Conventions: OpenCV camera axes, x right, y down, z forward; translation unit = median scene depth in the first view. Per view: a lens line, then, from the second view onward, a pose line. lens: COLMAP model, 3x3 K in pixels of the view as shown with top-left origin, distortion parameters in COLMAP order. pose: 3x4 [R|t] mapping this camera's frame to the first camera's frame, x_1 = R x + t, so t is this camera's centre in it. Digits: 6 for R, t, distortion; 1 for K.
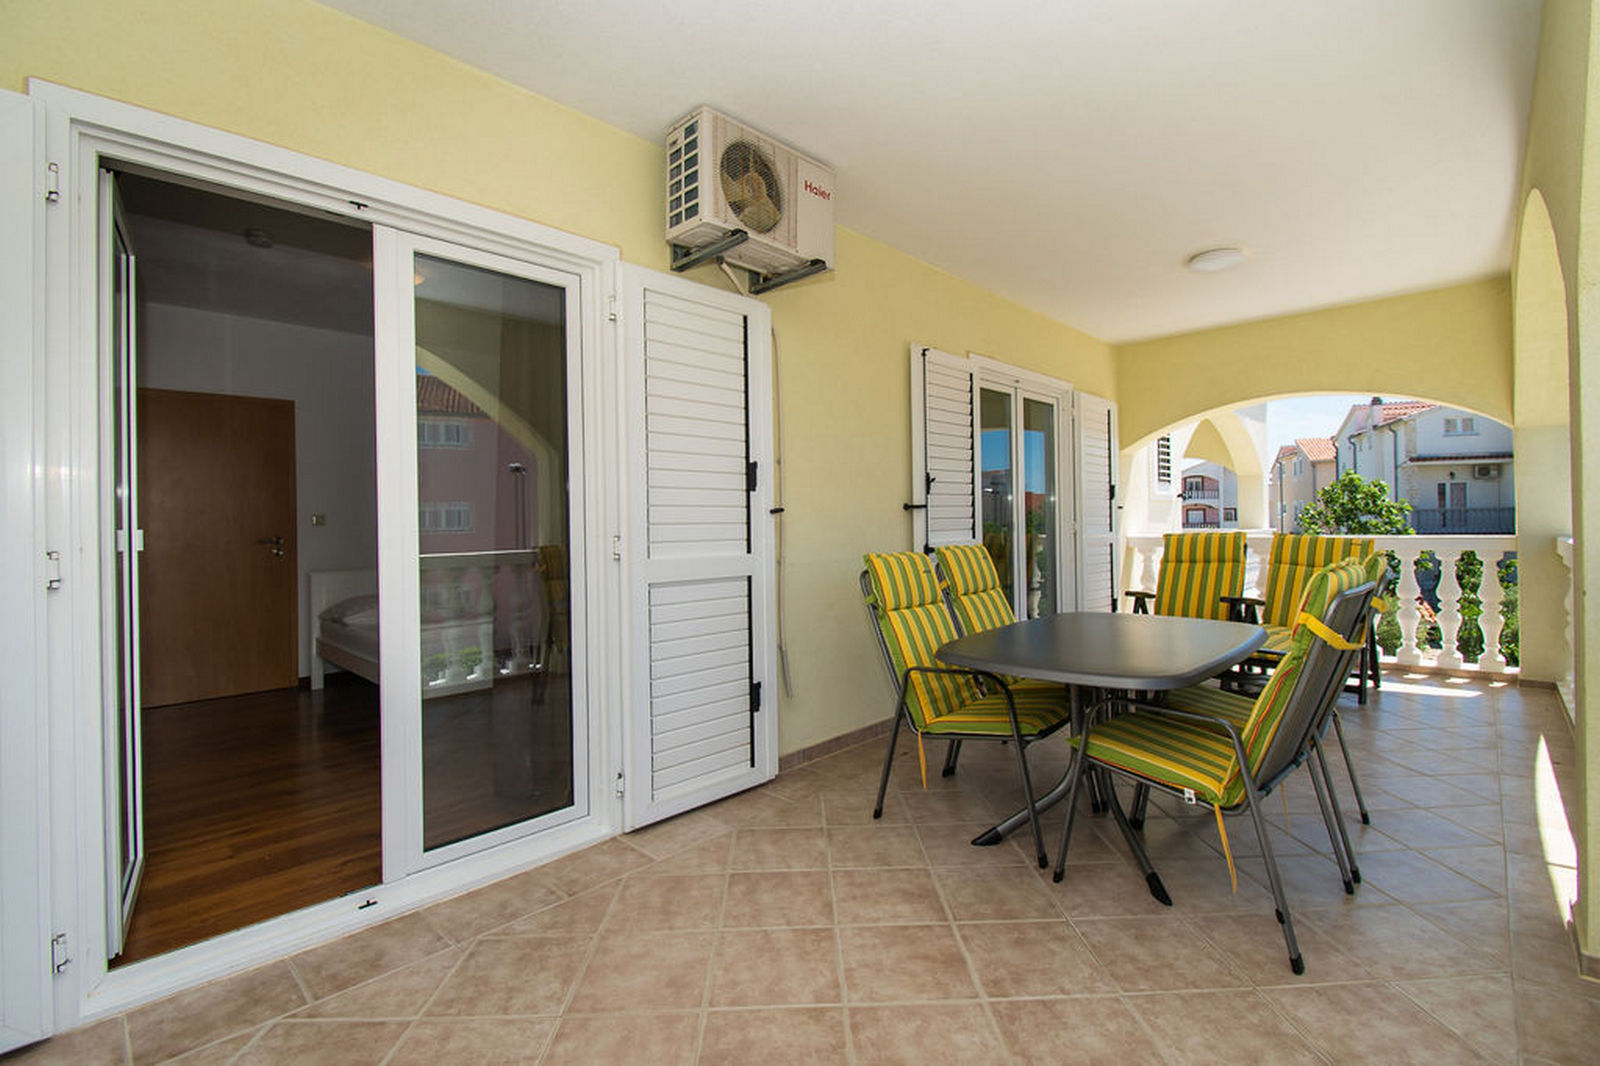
lens RADIAL K [[720.6, 0, 801.2], [0, 720.6, 519.4], [0, 0, 1]] dist [-0.001589, -0.008272]
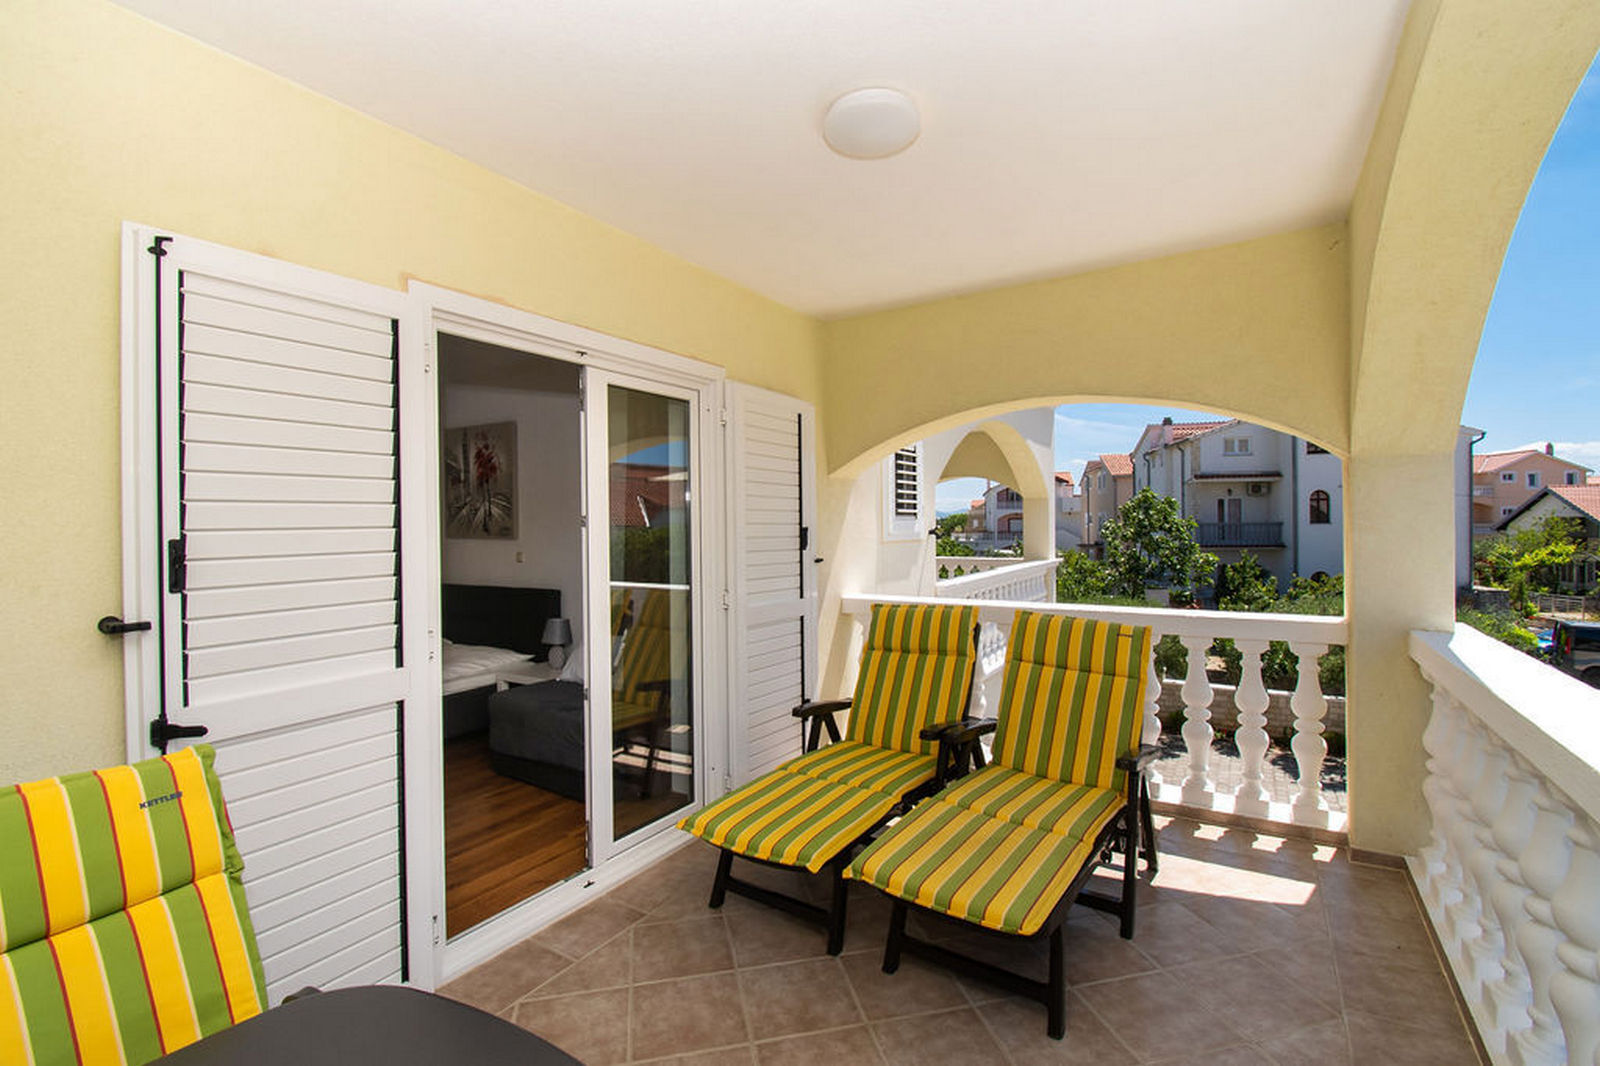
lens RADIAL K [[720.6, 0, 793.7], [0, 720.6, 525.4], [0, 0, 1]] dist [-0.001589, -0.008272]
pose [[0.980806, 0.001946, 0.194974, 0.068794], [-0.001809, 0.999998, -0.000882, -0.011504], [-0.194975, 0.000513, 0.980808, 0.082627]]
